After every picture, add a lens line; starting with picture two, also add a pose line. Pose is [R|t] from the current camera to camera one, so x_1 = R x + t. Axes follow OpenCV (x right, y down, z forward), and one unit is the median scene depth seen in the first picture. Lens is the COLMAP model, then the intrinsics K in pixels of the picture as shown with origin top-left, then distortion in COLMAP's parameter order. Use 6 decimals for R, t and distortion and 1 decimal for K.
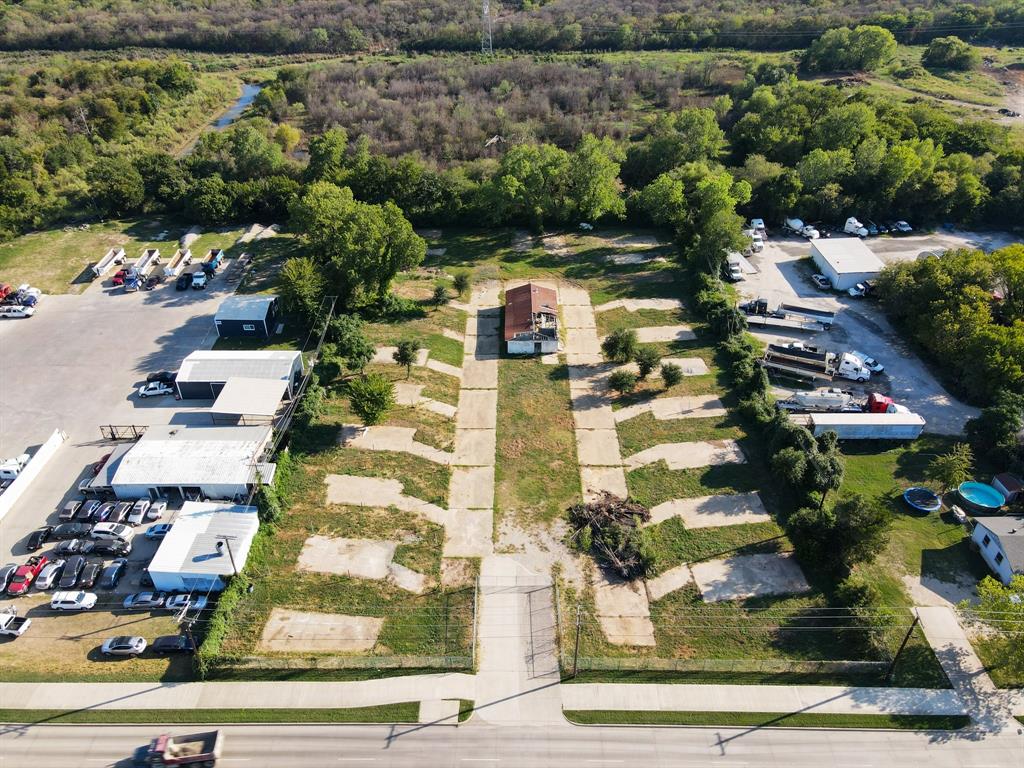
lens RADIAL K [[756.4, 0, 512.0], [0, 756.4, 384.0], [0, 0, 1]] dist [-0.008352, 0.036627]
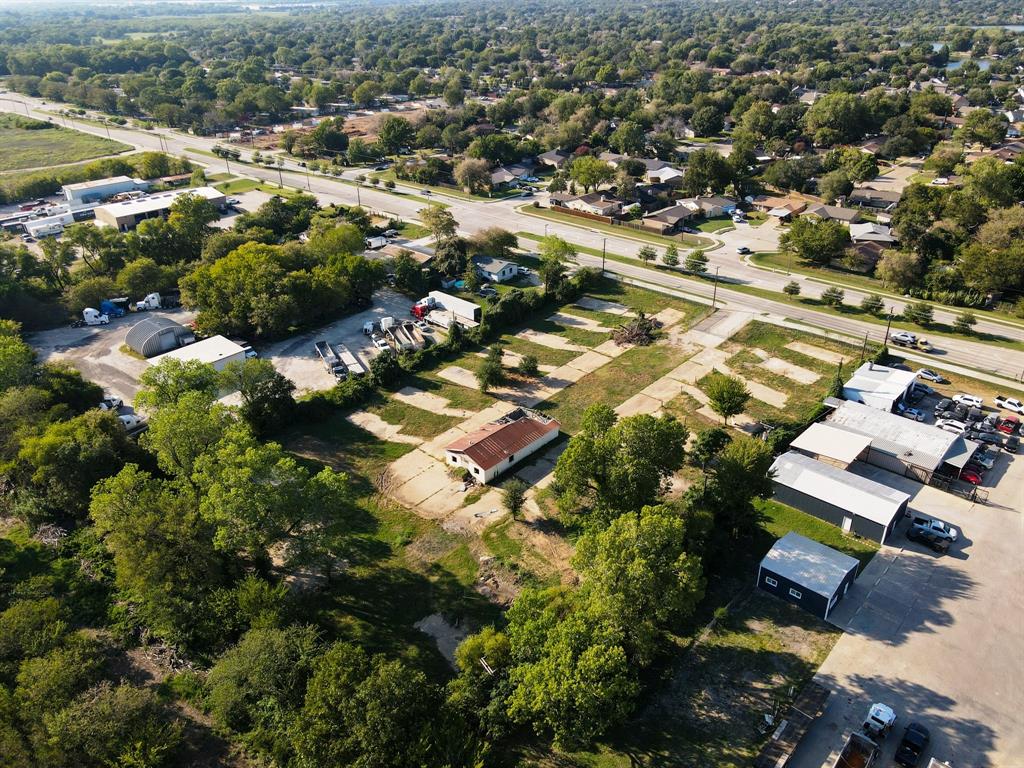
lens RADIAL K [[756.4, 0, 512.0], [0, 756.4, 384.0], [0, 0, 1]] dist [-0.008352, 0.036627]
pose [[-0.736366, -0.300990, 0.605946, -0.586706], [0.400967, 0.527238, 0.749163, -0.916812], [-0.544968, 0.794622, -0.267554, 1.359530]]
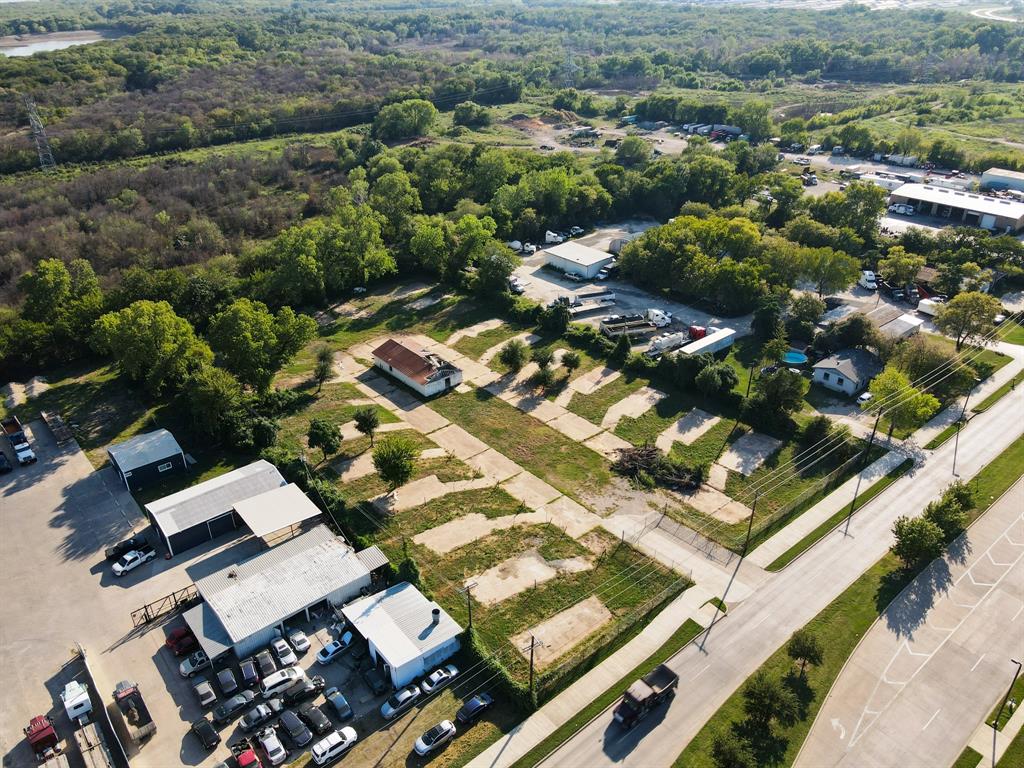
lens RADIAL K [[756.4, 0, 512.0], [0, 756.4, 384.0], [0, 0, 1]] dist [-0.008352, 0.036627]
pose [[0.762209, -0.313551, 0.566325, -0.562802], [0.371614, 0.928285, 0.013804, -0.029755], [-0.530039, 0.199932, 0.824067, 0.051845]]
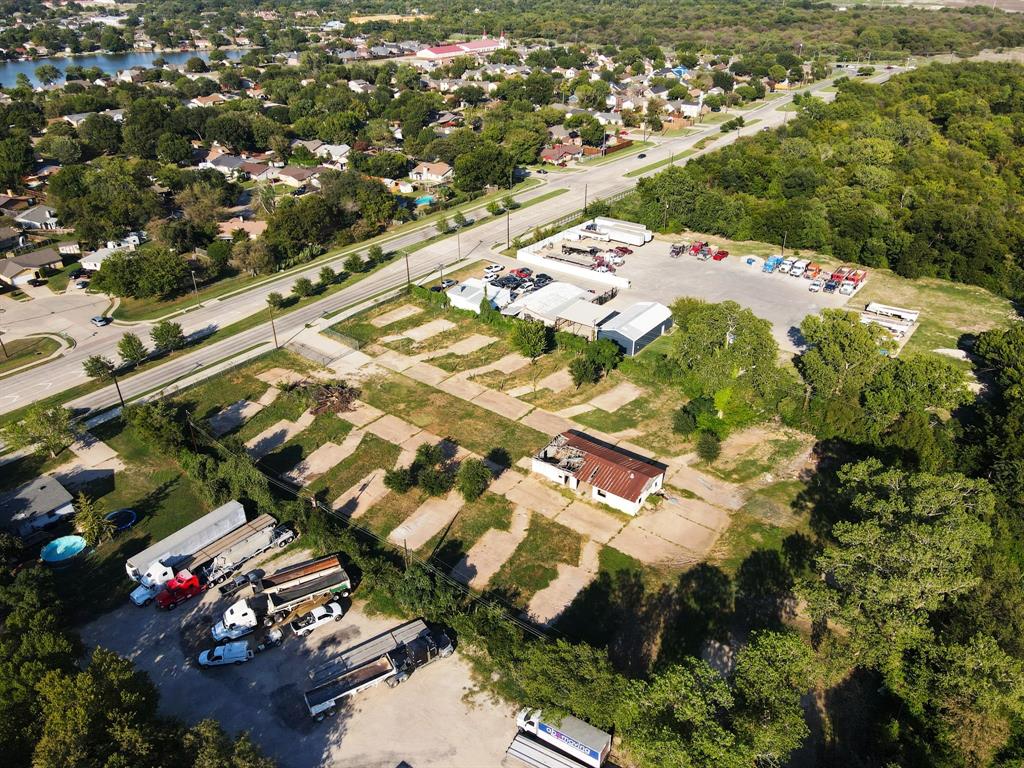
lens RADIAL K [[756.4, 0, 512.0], [0, 756.4, 384.0], [0, 0, 1]] dist [-0.008352, 0.036627]
pose [[-0.604040, 0.395121, -0.692109, 0.719141], [-0.443693, 0.554677, 0.703896, -0.789761], [0.662021, 0.732265, -0.159735, 1.151738]]
